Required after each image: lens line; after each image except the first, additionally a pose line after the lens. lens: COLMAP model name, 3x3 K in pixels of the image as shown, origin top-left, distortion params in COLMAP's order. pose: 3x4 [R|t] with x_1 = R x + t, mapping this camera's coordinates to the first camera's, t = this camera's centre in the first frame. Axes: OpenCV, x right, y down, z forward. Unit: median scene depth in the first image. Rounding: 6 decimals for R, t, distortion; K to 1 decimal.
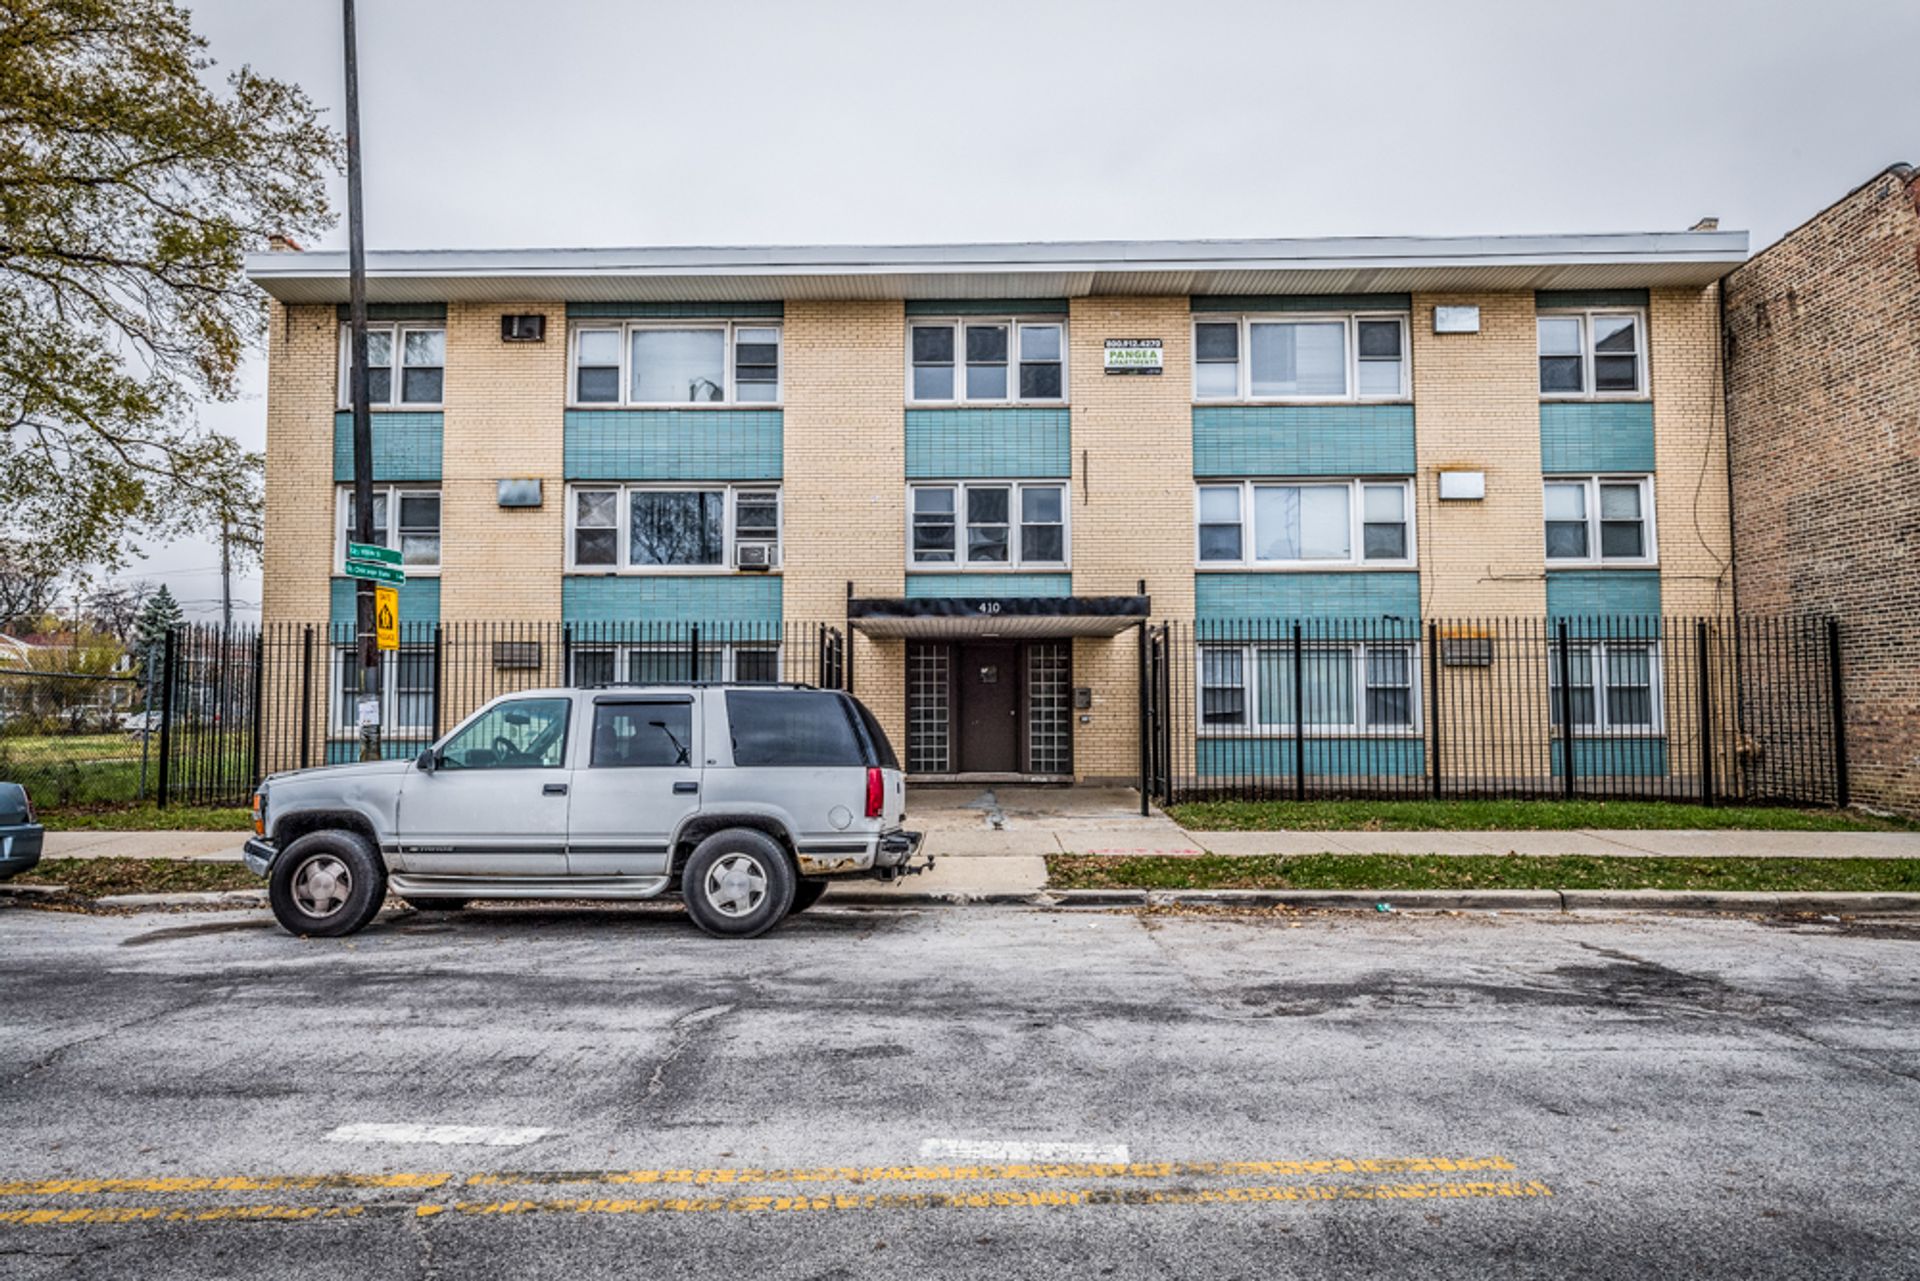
lens RADIAL K [[1152.9, 0, 948.0], [0, 1152.9, 642.3], [0, 0, 1]] dist [0.009125, -0.004976]
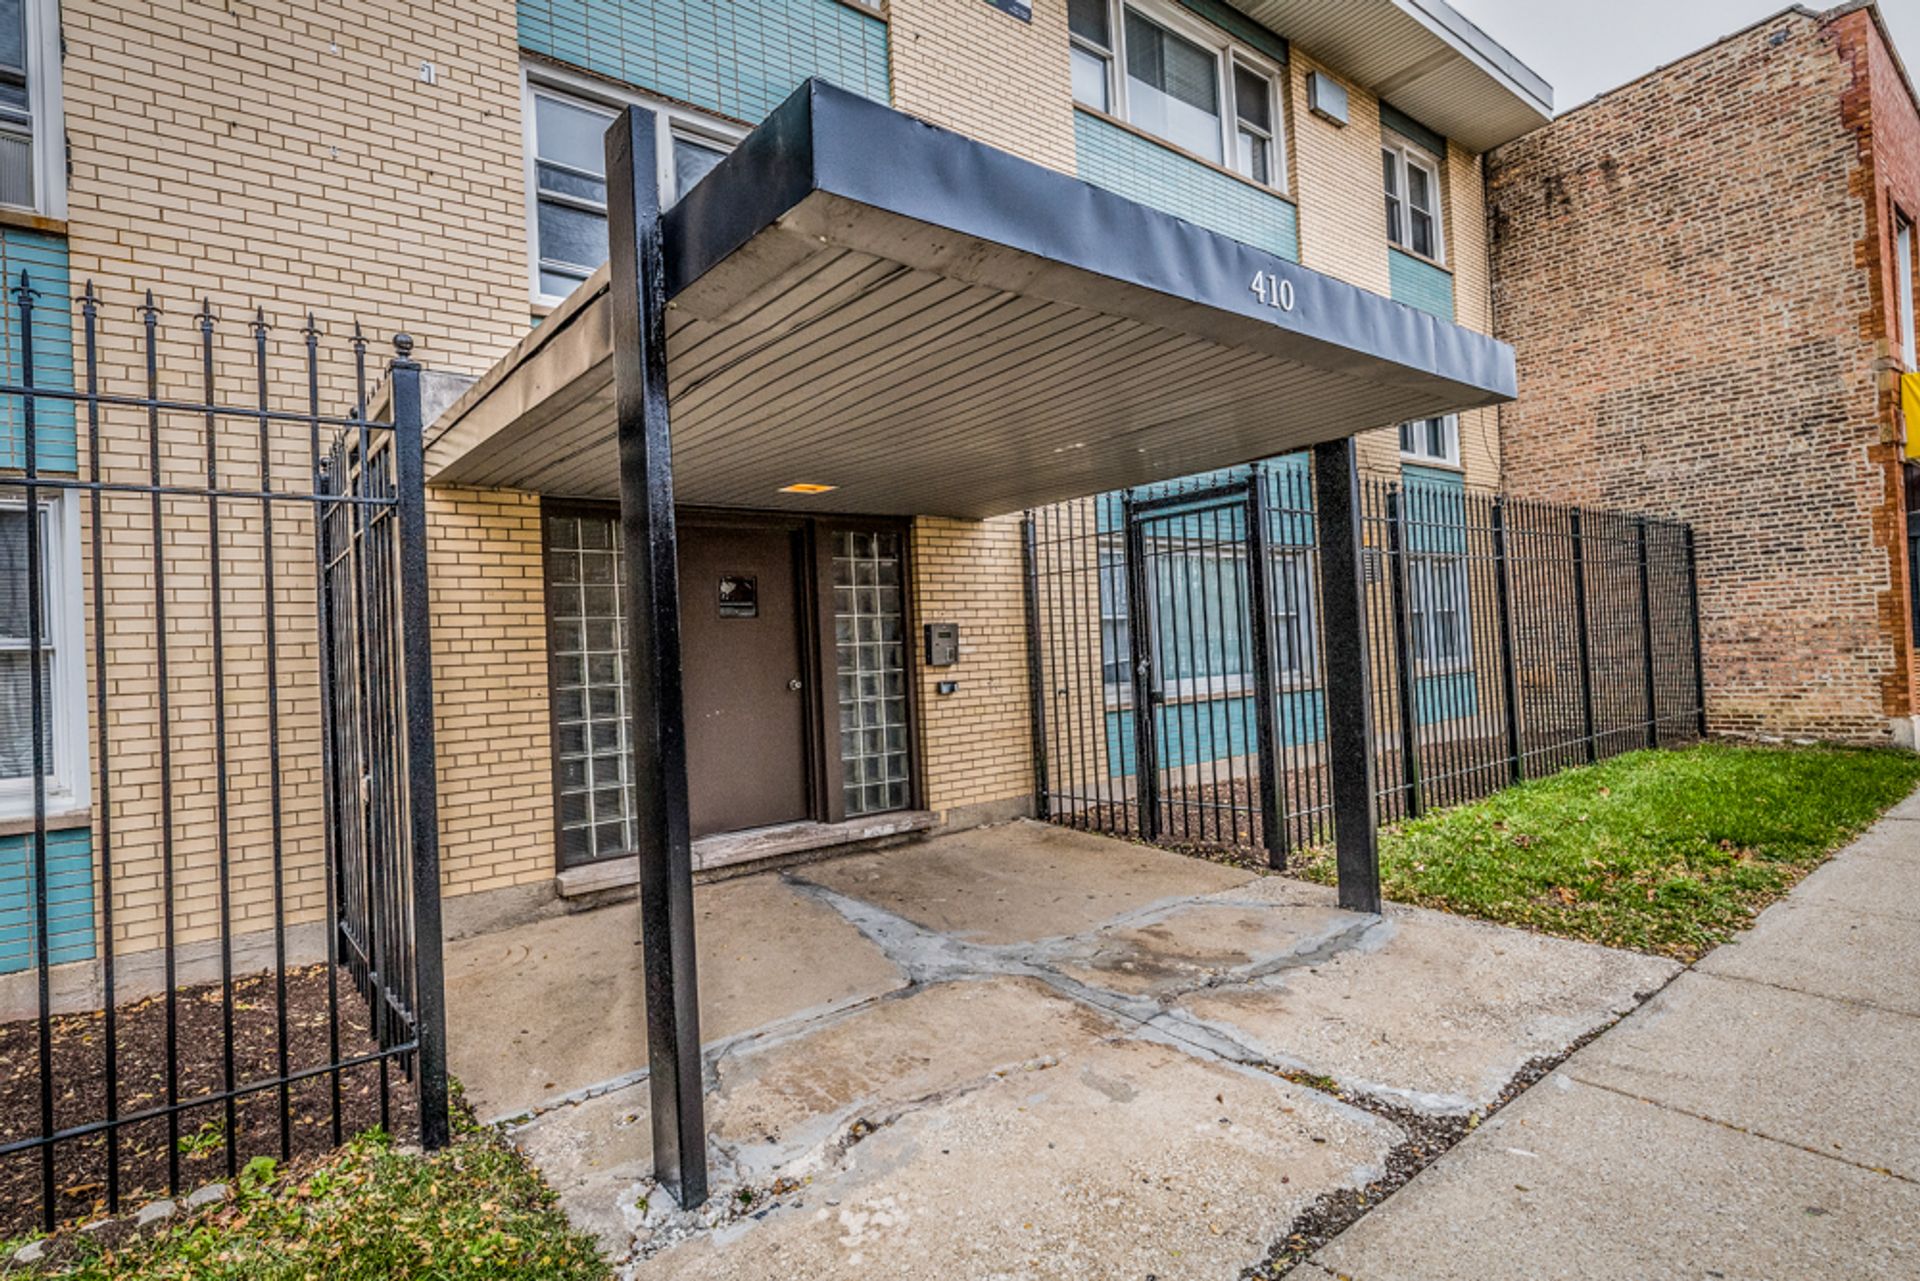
lens RADIAL K [[975.3, 0, 953.3], [0, 975.3, 636.9], [0, 0, 1]] dist [0.003060, -0.000536]
pose [[0.764926, -0.024760, 0.643642, -0.135032], [0.010851, 0.999614, 0.025558, 0.034588], [-0.644026, -0.012566, 0.764900, 0.685237]]
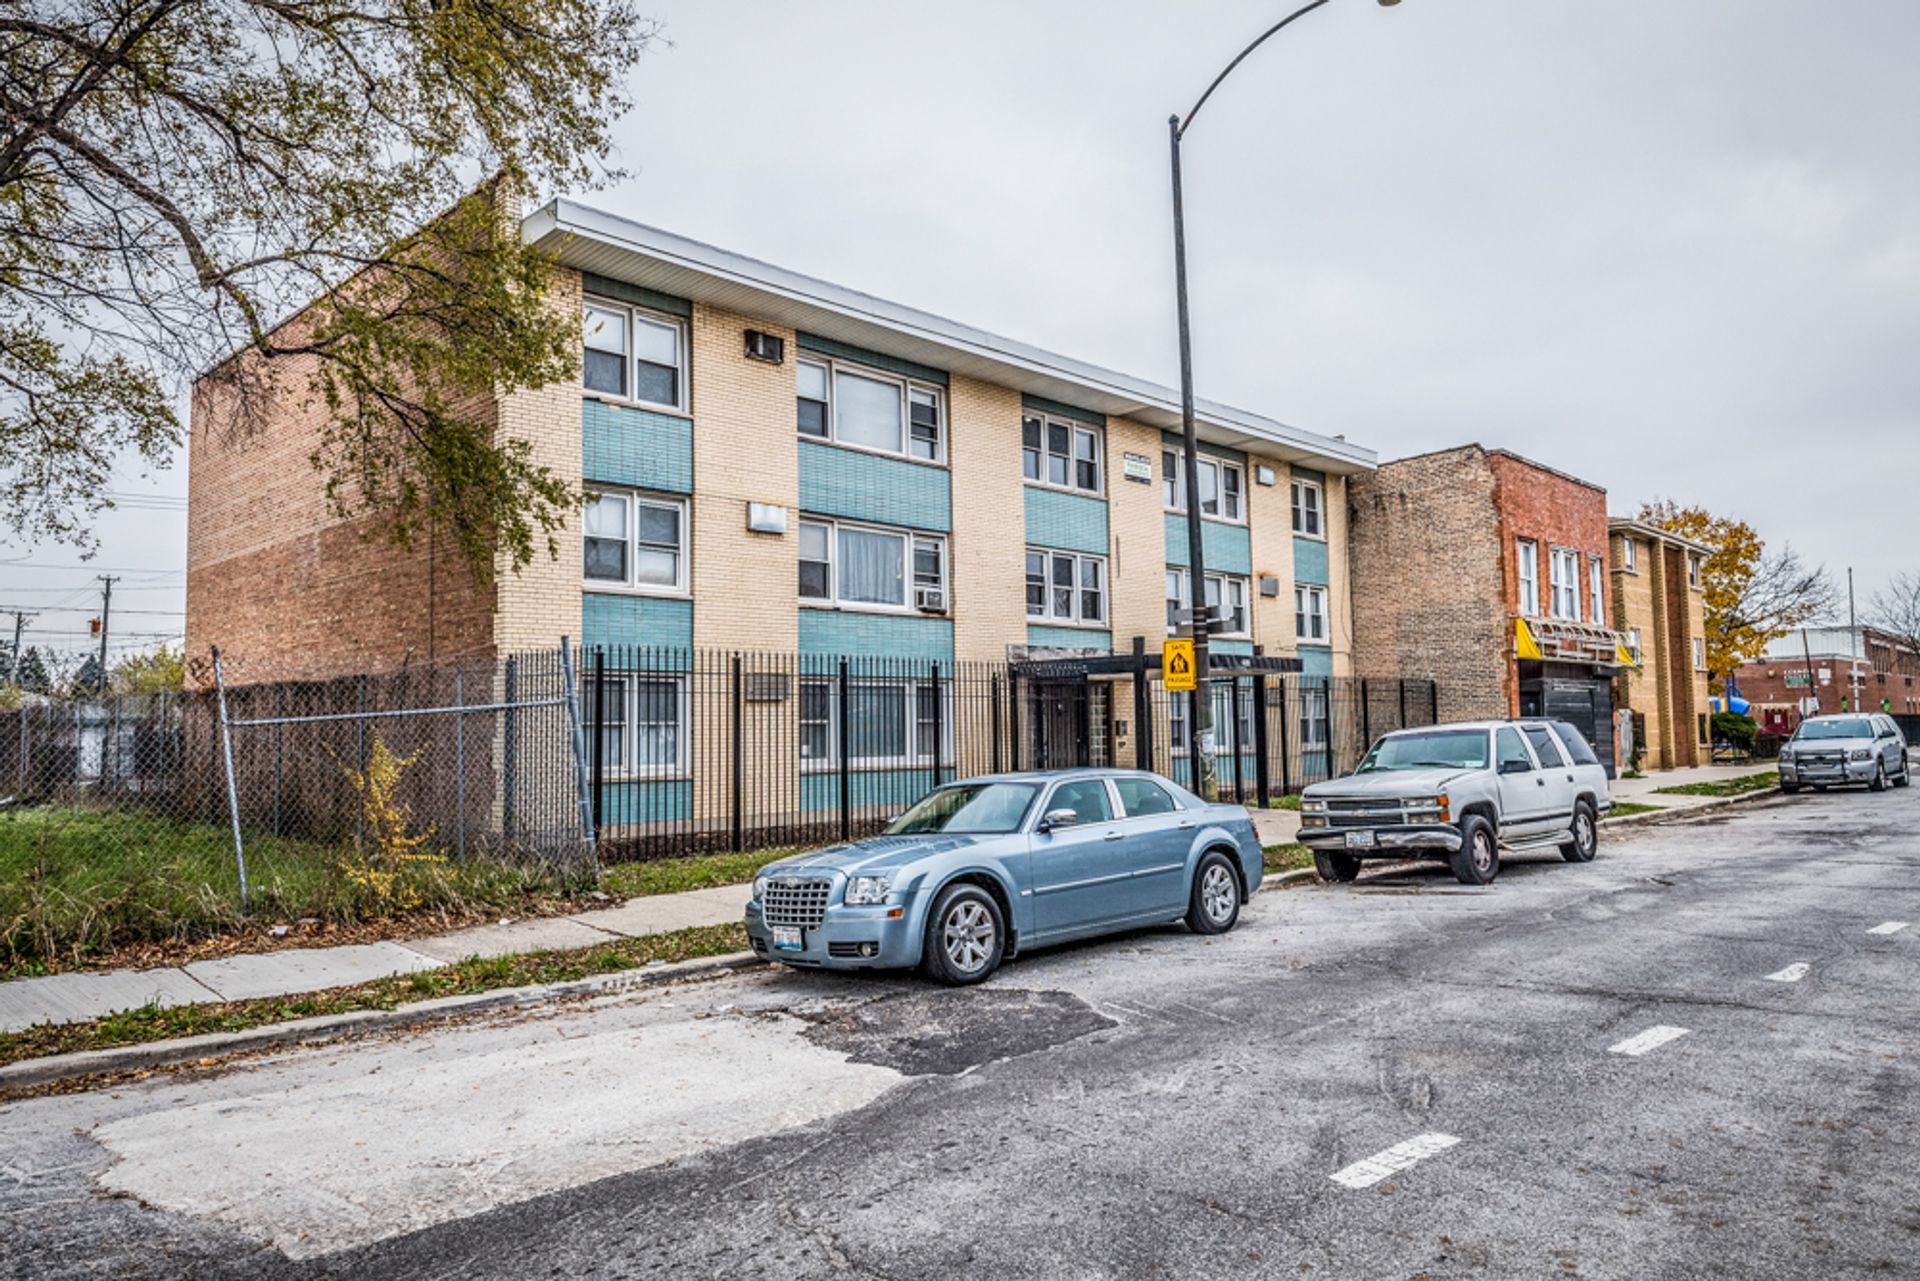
lens RADIAL K [[1268.0, 0, 946.6], [0, 1268.0, 643.0], [0, 0, 1]] dist [0.016803, -0.014206]
pose [[0.685822, 0.042879, 0.726505, -1.043497], [-0.028270, 0.999079, -0.032281, 0.004591], [-0.727220, 0.001601, 0.686402, 0.165633]]
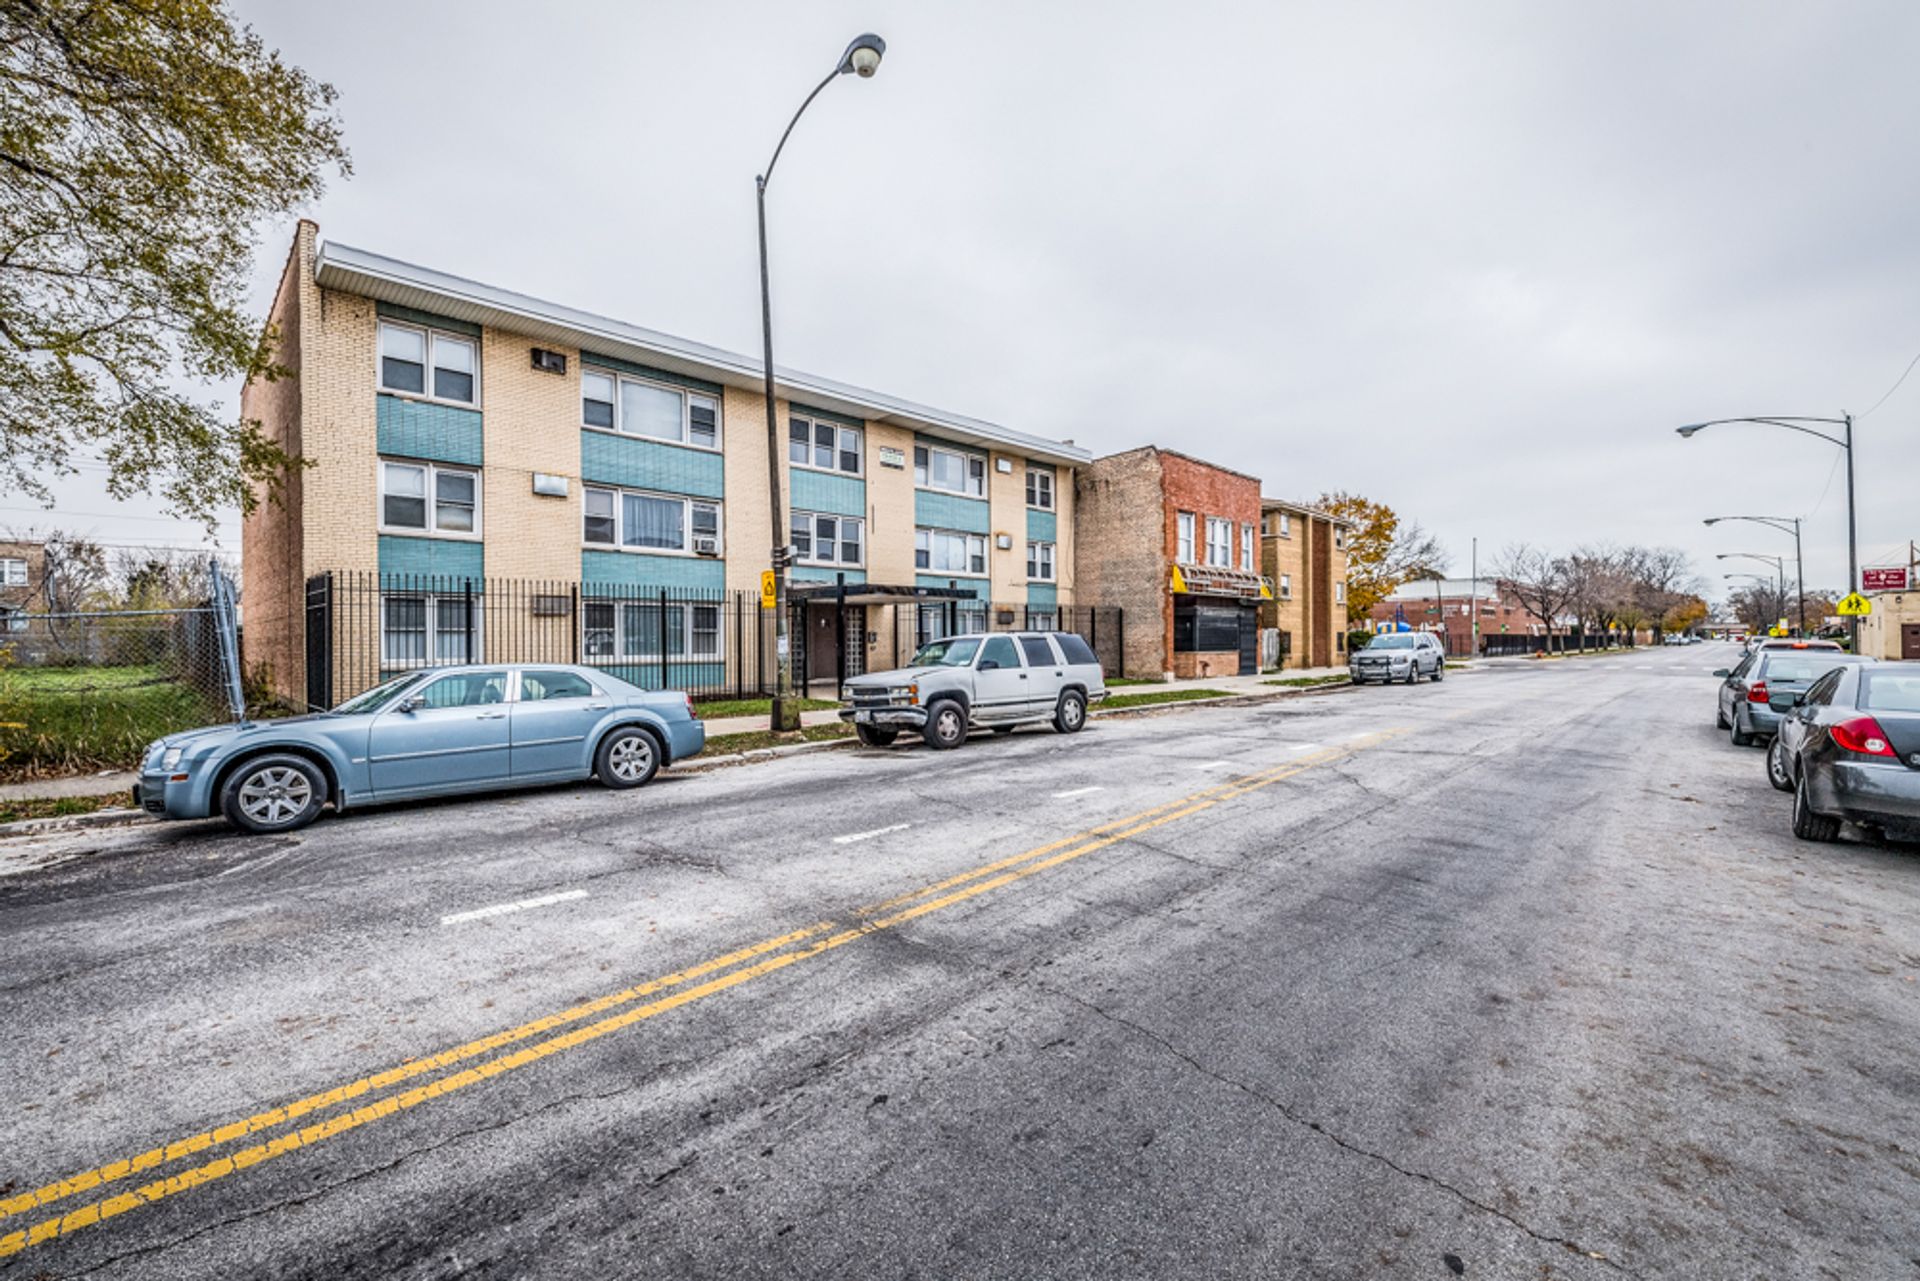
lens RADIAL K [[798.9, 0, 954.0], [0, 798.9, 643.7], [0, 0, 1]] dist [0.002045, -0.003830]
pose [[0.690156, -0.003845, 0.723650, -0.731511], [-0.036909, 0.998497, 0.040506, 0.001064], [-0.722719, -0.054664, 0.688977, 0.000402]]
